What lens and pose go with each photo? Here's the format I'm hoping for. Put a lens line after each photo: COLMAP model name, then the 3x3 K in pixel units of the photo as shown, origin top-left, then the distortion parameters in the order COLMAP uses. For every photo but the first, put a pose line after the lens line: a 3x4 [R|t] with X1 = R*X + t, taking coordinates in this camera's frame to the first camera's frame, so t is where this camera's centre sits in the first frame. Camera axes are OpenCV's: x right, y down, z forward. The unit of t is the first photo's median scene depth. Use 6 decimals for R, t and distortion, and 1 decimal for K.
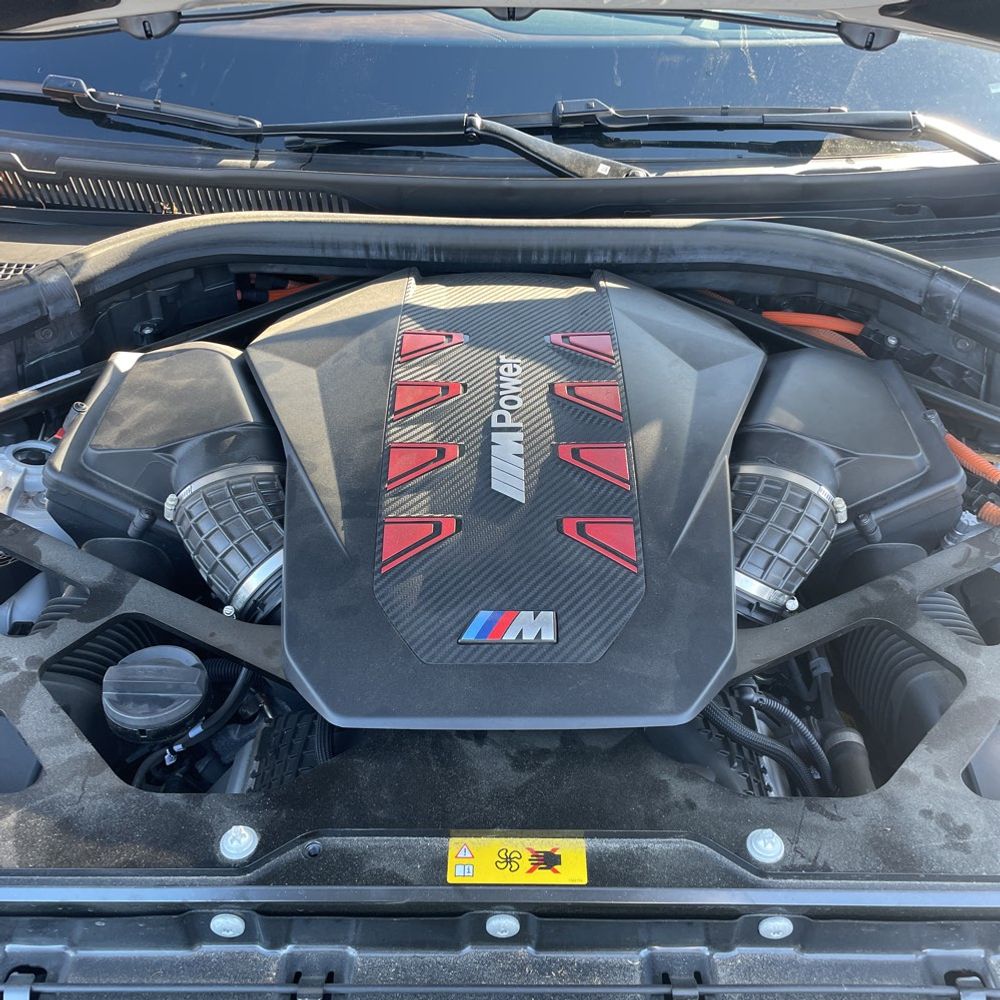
lens RADIAL K [[961.0, 0, 517.7], [0, 961.0, 497.4], [0, 0, 1]] dist [0.078444, -0.102115]
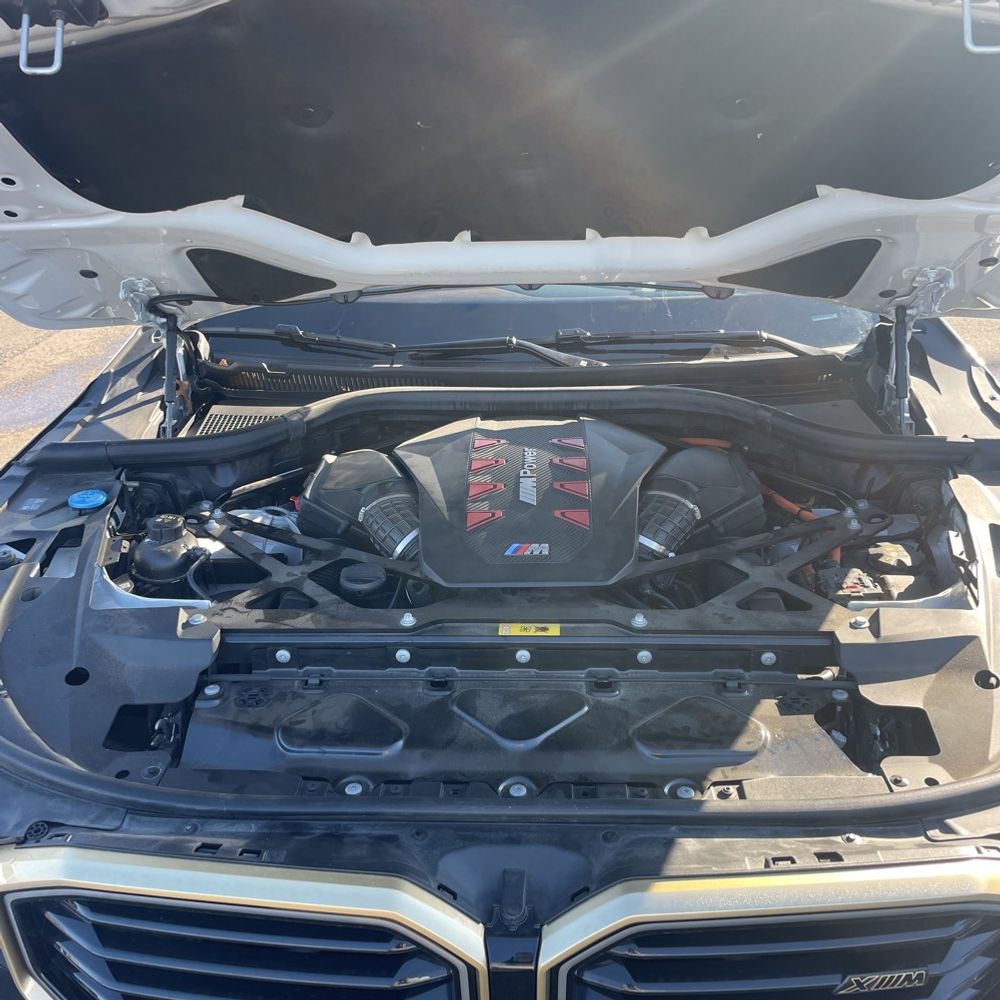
lens RADIAL K [[961.0, 0, 517.7], [0, 961.0, 497.4], [0, 0, 1]] dist [0.078444, -0.102115]
pose [[0.998740, -0.017204, -0.047133, 0.053836], [0.005210, 0.969861, -0.243605, 0.400581], [0.049903, 0.243052, 0.968729, -0.806477]]
